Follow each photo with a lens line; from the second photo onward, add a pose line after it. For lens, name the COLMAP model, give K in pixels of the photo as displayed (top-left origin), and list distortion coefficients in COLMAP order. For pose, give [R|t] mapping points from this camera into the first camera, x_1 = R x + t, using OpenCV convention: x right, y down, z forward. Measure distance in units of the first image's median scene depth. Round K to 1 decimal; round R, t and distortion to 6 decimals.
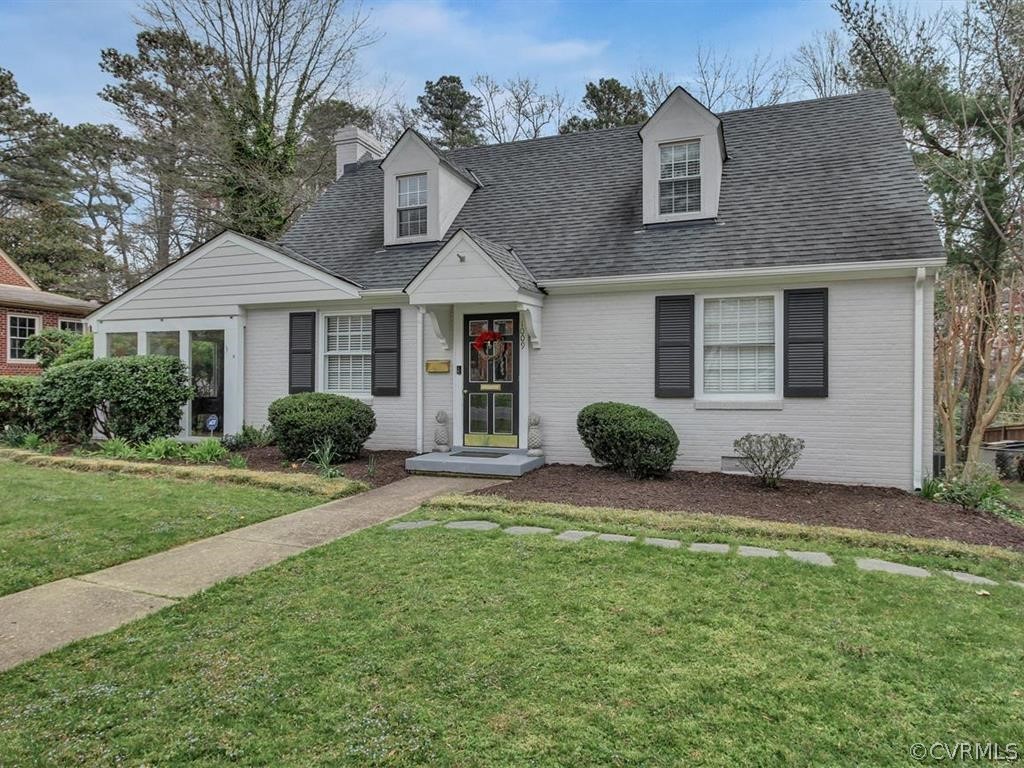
lens RADIAL K [[603.7, 0, 512.0], [0, 603.7, 384.0], [0, 0, 1]] dist [-0.001160, -0.000378]
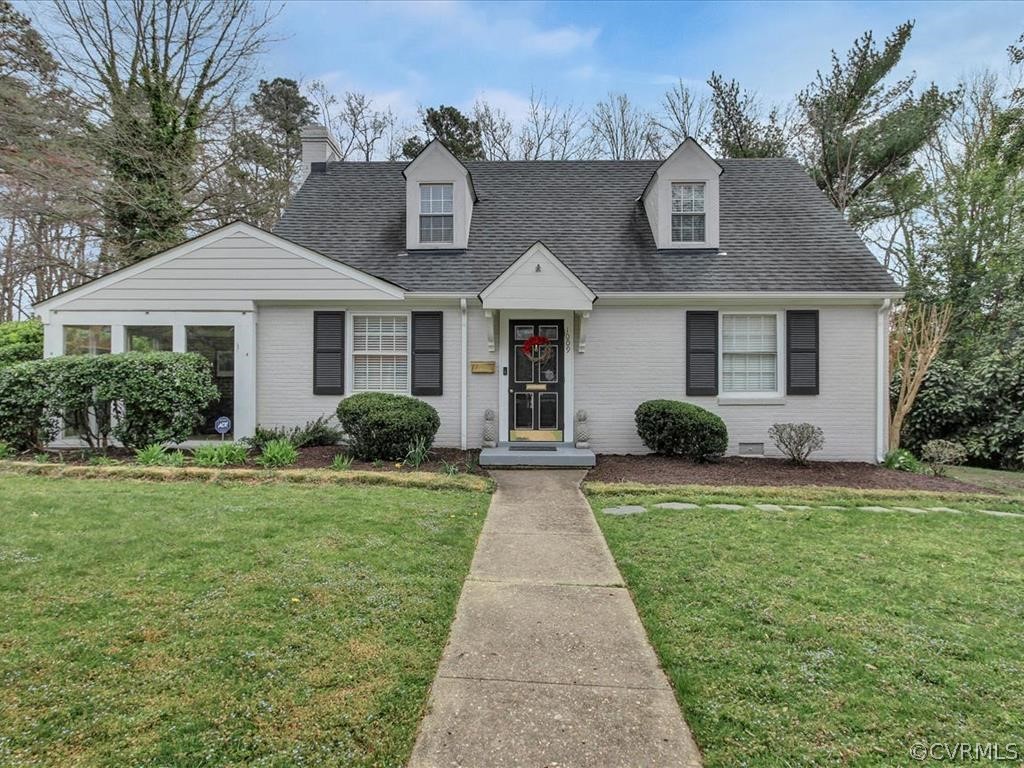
lens RADIAL K [[557.9, 0, 512.0], [0, 557.9, 384.0], [0, 0, 1]] dist [-0.002212, 0.000061]
pose [[0.952204, 0.001998, 0.305455, -0.382022], [-0.000999, 0.999994, -0.003426, 0.003320], [-0.305460, 0.002957, 0.952200, 0.049230]]
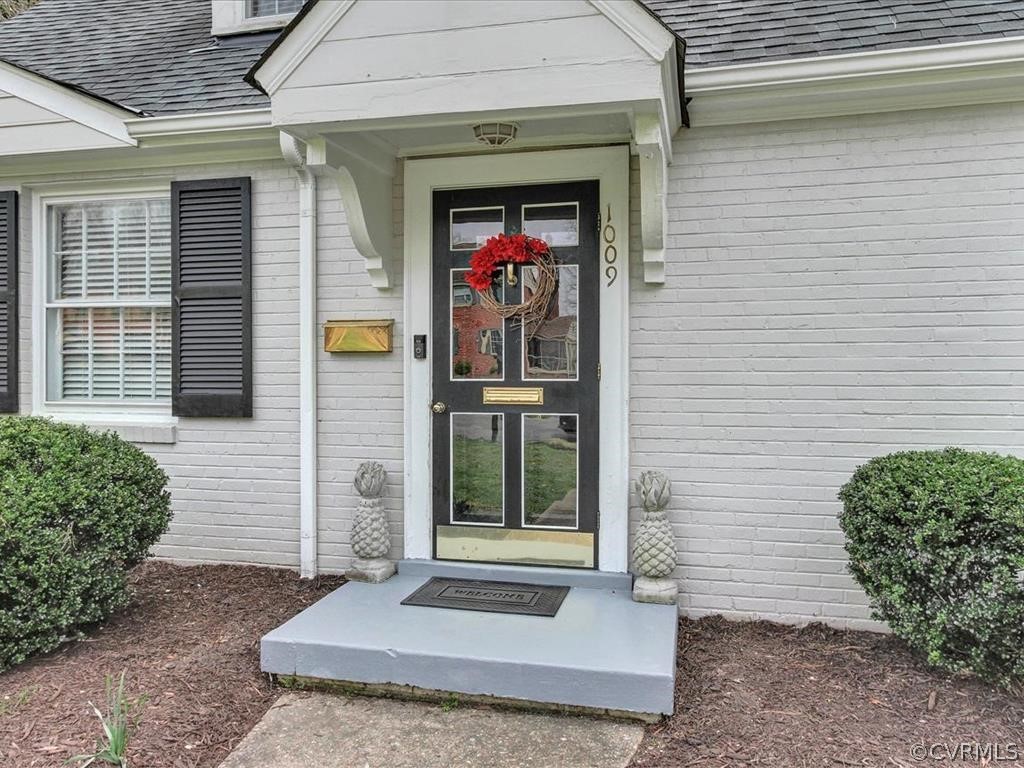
lens RADIAL K [[743.2, 0, 512.0], [0, 743.2, 384.0], [0, 0, 1]] dist [0.005249, 0.002782]
pose [[0.992942, -0.002357, 0.118579, -0.086592], [0.000878, 0.999921, 0.012518, -0.006794], [-0.118599, -0.012325, 0.992866, 0.561831]]
